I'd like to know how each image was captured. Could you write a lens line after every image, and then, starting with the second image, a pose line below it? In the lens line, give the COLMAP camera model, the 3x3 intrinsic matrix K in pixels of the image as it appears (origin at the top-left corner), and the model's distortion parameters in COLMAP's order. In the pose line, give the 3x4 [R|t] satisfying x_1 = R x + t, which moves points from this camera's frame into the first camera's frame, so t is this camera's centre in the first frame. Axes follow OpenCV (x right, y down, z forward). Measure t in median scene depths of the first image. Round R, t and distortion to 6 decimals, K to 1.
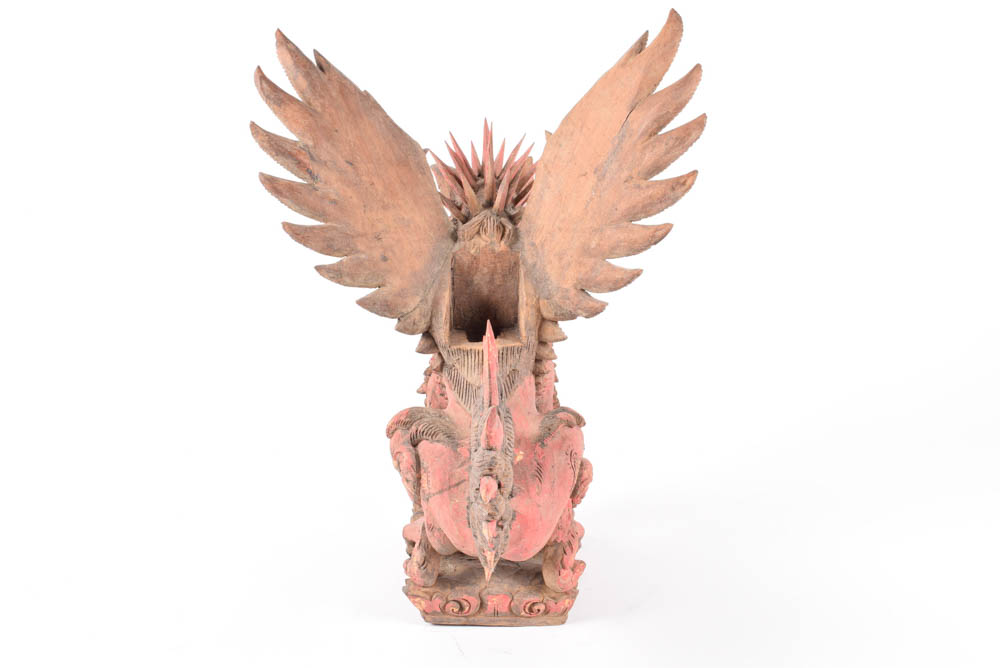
lens RADIAL K [[1171.8, 0, 500.0], [0, 1171.8, 334.0], [0, 0, 1]] dist [-0.063227, -0.006127]
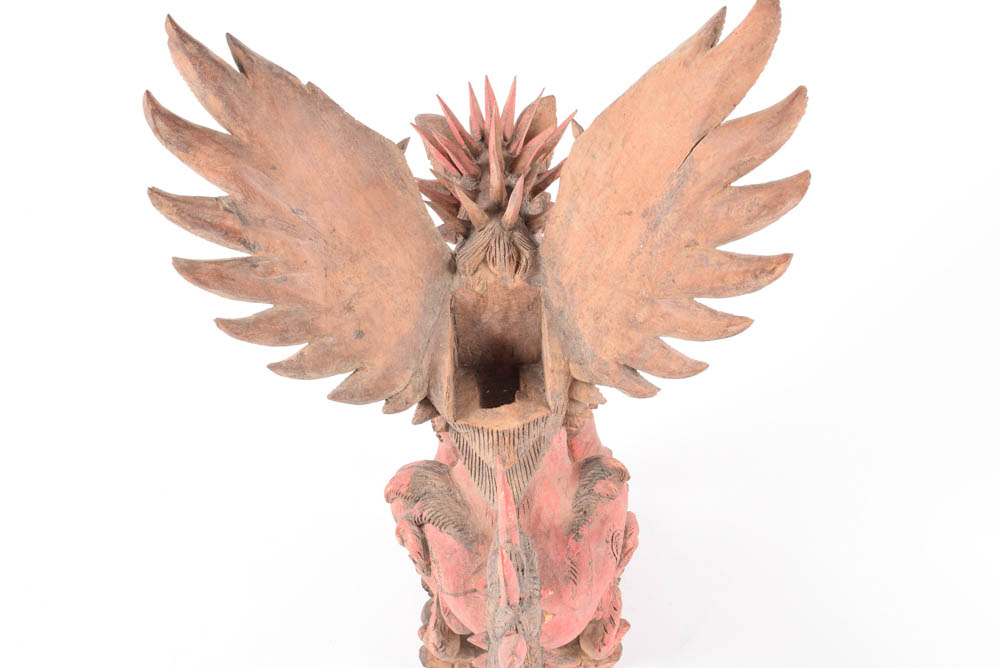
lens RADIAL K [[1171.8, 0, 500.0], [0, 1171.8, 334.0], [0, 0, 1]] dist [-0.063227, -0.006127]
pose [[0.998605, -0.035053, -0.039486, 0.019636], [0.048587, 0.902787, 0.427336, -0.373305], [0.020667, -0.428658, 0.903230, 0.323914]]
